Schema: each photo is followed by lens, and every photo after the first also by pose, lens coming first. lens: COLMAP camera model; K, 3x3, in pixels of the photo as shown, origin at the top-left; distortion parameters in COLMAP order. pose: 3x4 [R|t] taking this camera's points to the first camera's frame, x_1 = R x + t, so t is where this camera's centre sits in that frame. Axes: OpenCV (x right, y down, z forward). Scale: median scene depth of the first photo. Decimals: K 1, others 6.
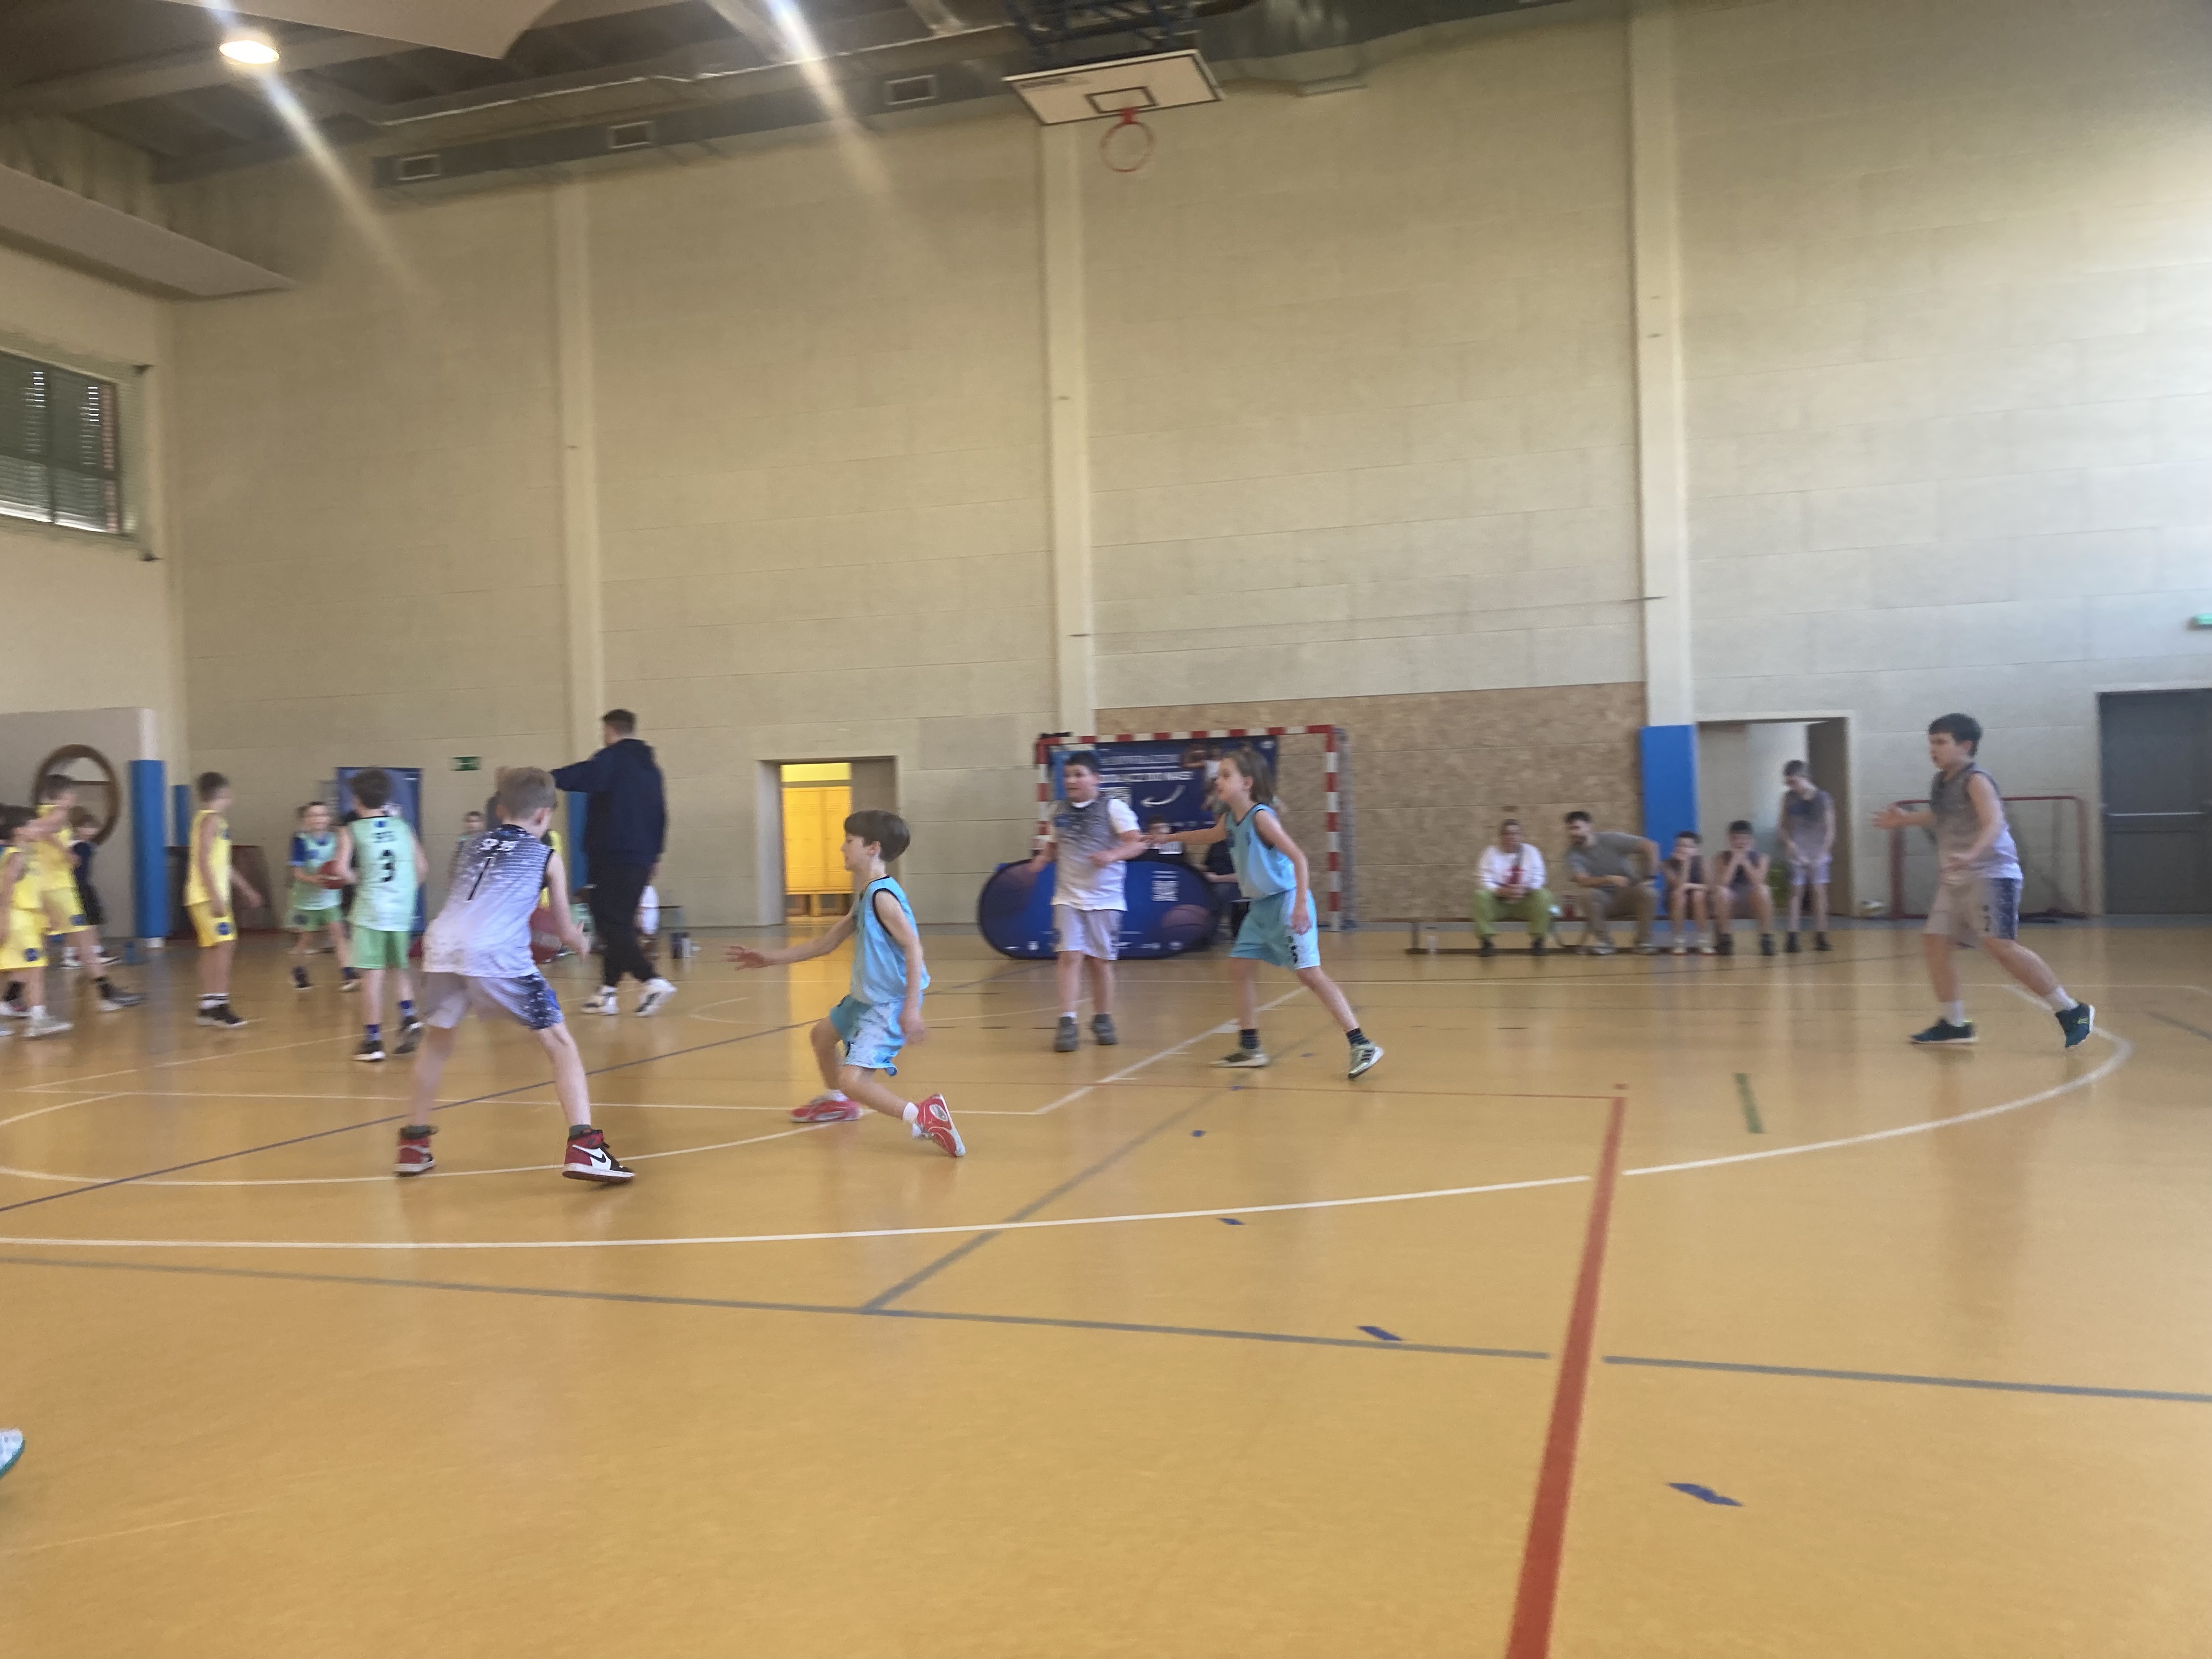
lens RADIAL K [[1794.8, 0, 1057.9], [0, 1794.8, 823.6], [0, 0, 1]] dist [0.091894, -0.217544]
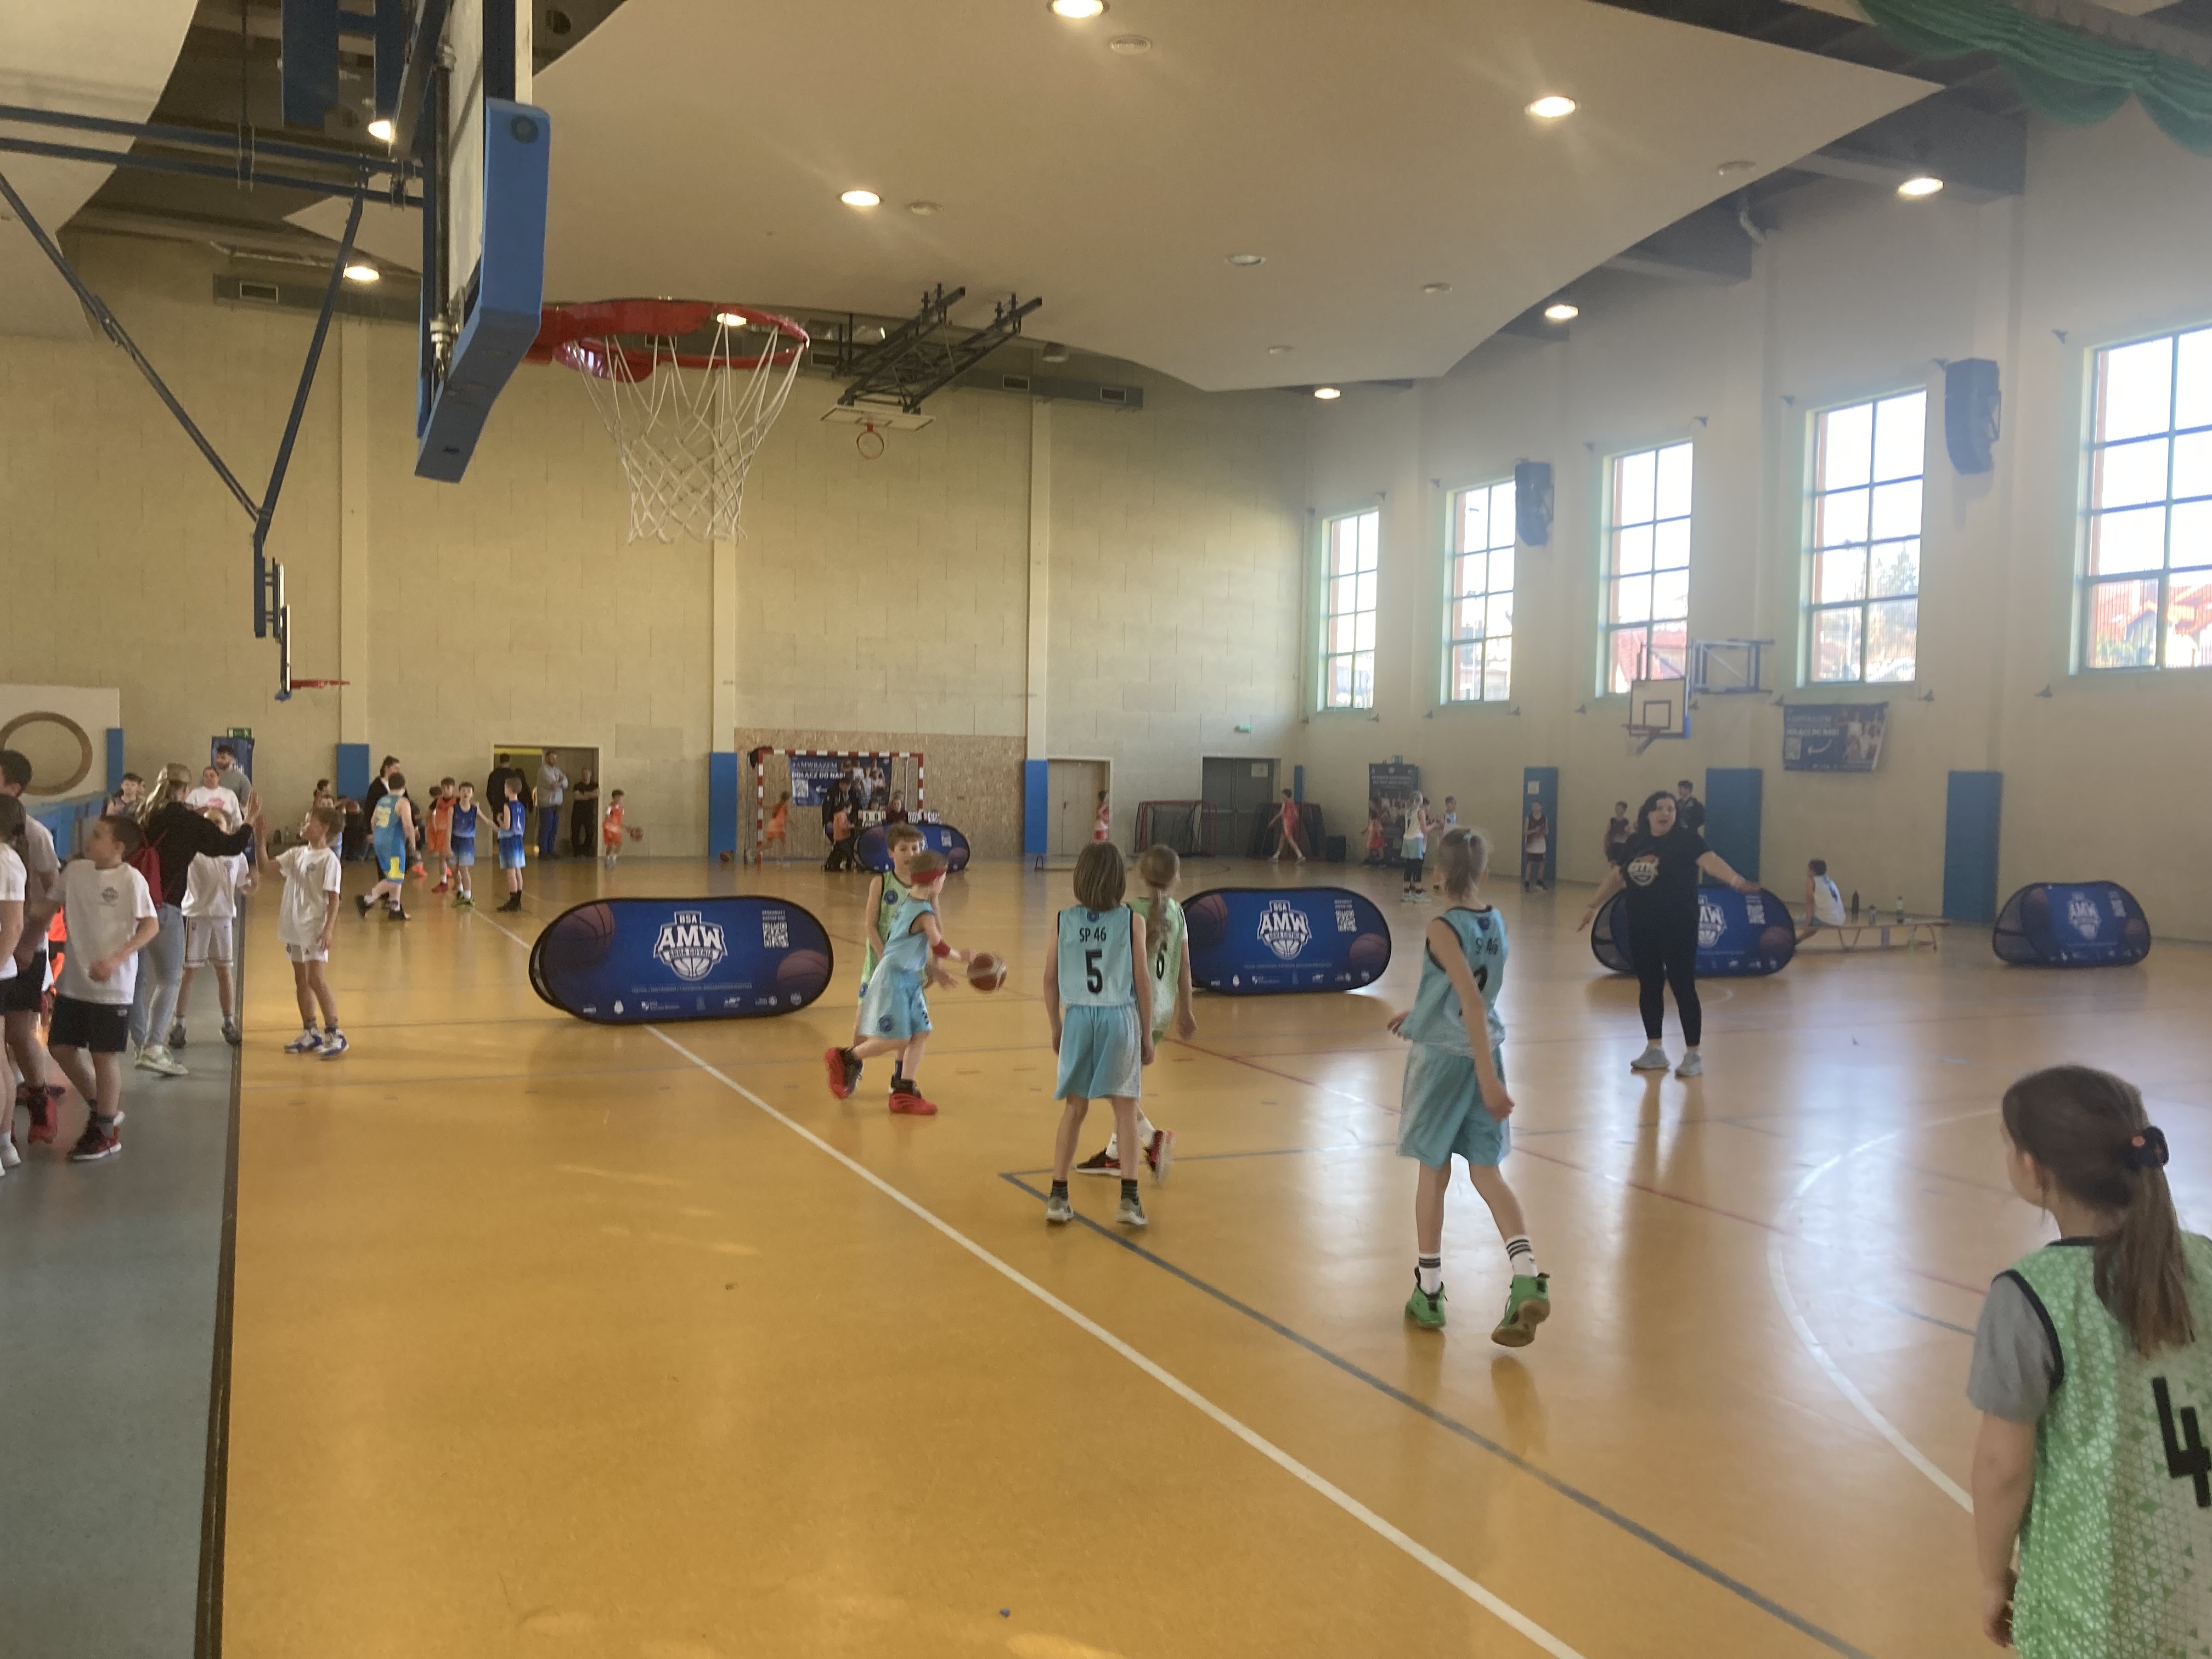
lens RADIAL K [[1789.4, 0, 1106.0], [0, 1789.4, 829.5], [0, 0, 1]] dist [0.029005, -0.052568]
pose [[0.726707, 0.018012, 0.686711, -0.973405], [-0.040550, 0.999038, 0.016708, -0.013579], [-0.685749, -0.039988, 0.726739, -0.495586]]
